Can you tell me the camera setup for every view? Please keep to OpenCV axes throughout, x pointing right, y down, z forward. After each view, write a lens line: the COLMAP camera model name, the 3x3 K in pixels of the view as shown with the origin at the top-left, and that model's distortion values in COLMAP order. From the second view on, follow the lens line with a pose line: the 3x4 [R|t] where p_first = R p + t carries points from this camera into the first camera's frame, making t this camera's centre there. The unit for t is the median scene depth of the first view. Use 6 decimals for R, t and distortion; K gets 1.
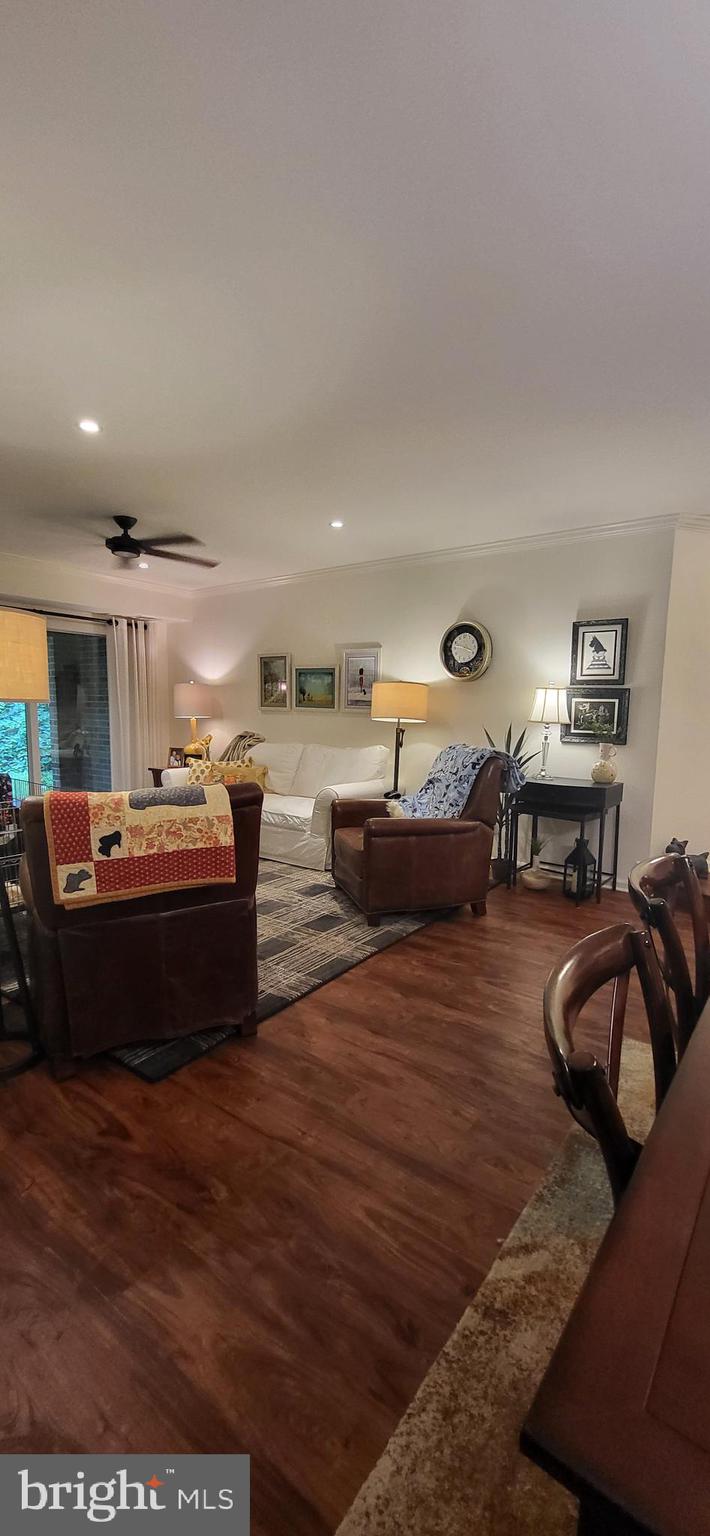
lens RADIAL K [[609.0, 0, 360.1], [0, 609.0, 784.8], [0, 0, 1]] dist [0.004965, 0.000204]
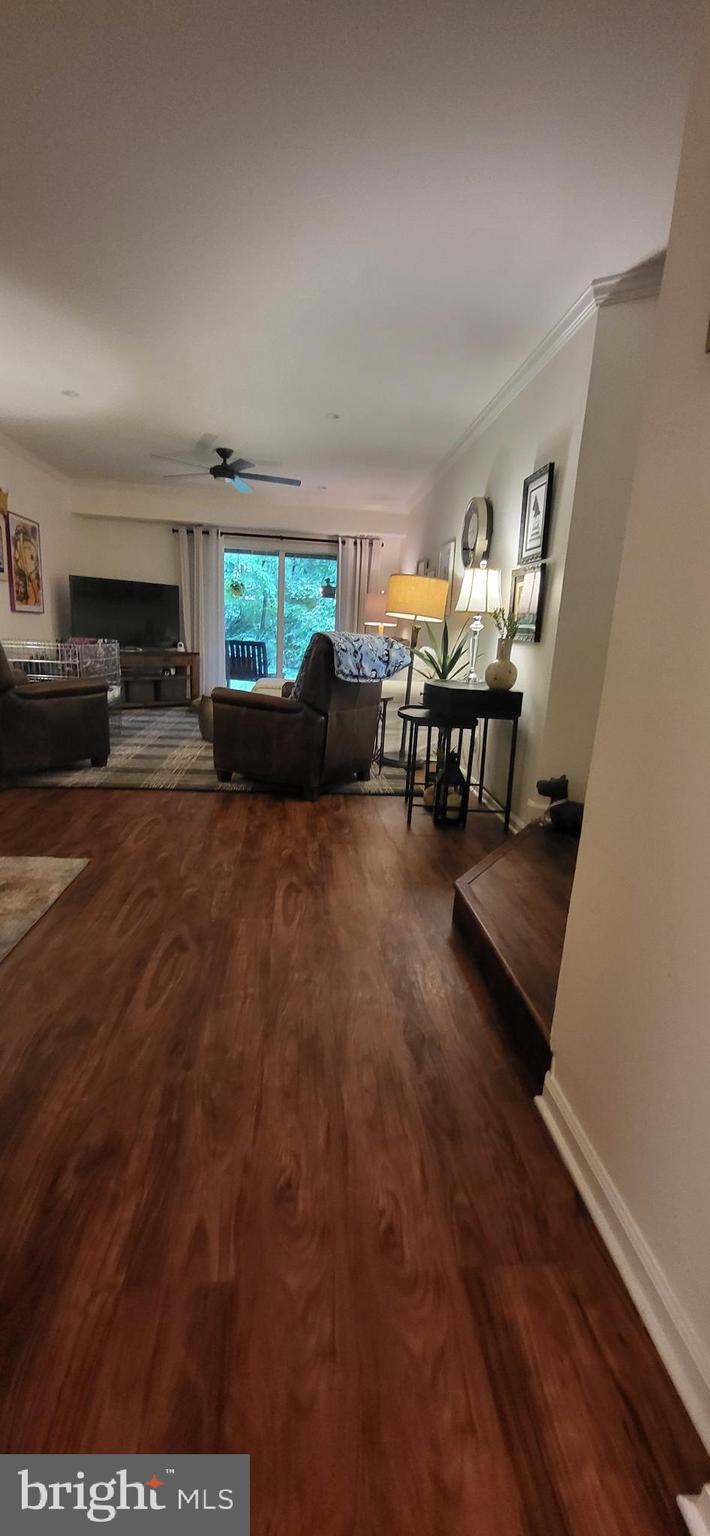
lens RADIAL K [[609.0, 0, 360.1], [0, 609.0, 784.8], [0, 0, 1]] dist [0.004965, 0.000204]
pose [[0.669462, 0.198596, -0.715807, 0.869665], [-0.134069, 0.980079, 0.146528, 0.027014], [0.730647, -0.002128, 0.682752, 0.335057]]
